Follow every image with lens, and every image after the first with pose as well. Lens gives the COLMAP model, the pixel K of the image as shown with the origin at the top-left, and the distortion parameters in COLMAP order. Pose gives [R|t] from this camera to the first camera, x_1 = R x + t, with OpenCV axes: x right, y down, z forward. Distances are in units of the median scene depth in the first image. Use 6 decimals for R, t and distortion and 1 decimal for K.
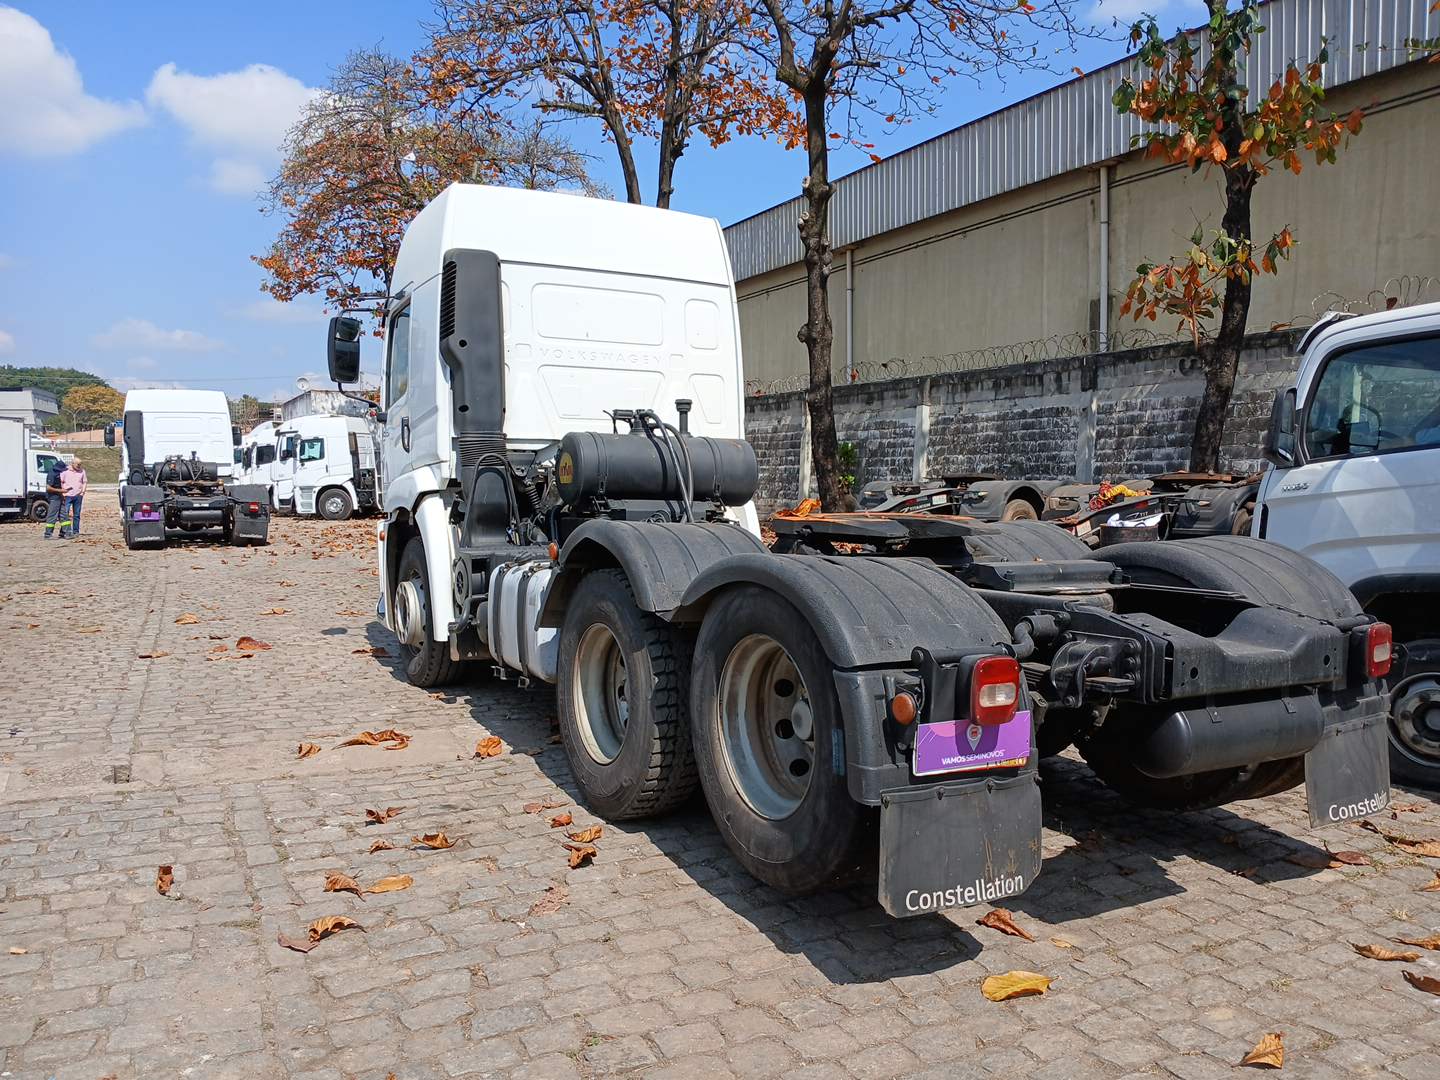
lens RADIAL K [[1076.3, 0, 720.0], [0, 1076.3, 540.0], [0, 0, 1]] dist [0.097254, -0.208025]
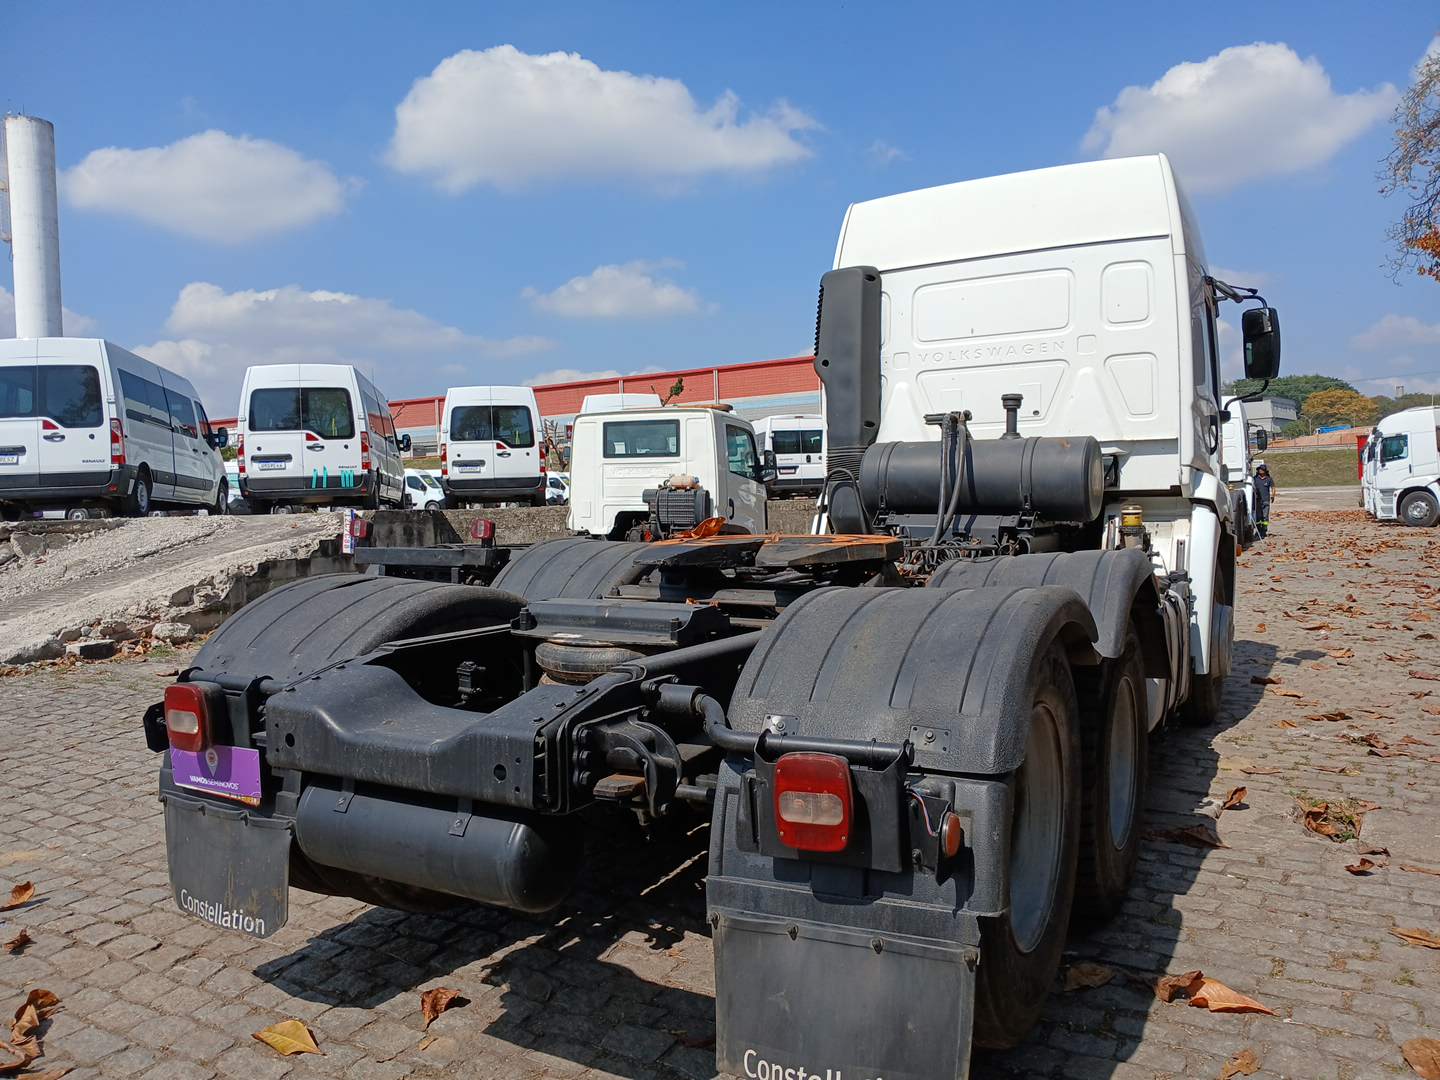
lens RADIAL K [[1076.3, 0, 720.0], [0, 1076.3, 540.0], [0, 0, 1]] dist [0.097254, -0.208025]
pose [[0.529091, 0.019066, -0.848351, 1.030518], [-0.021851, 0.999722, 0.008840, -0.035299], [0.848283, 0.013860, 0.529361, 0.657706]]
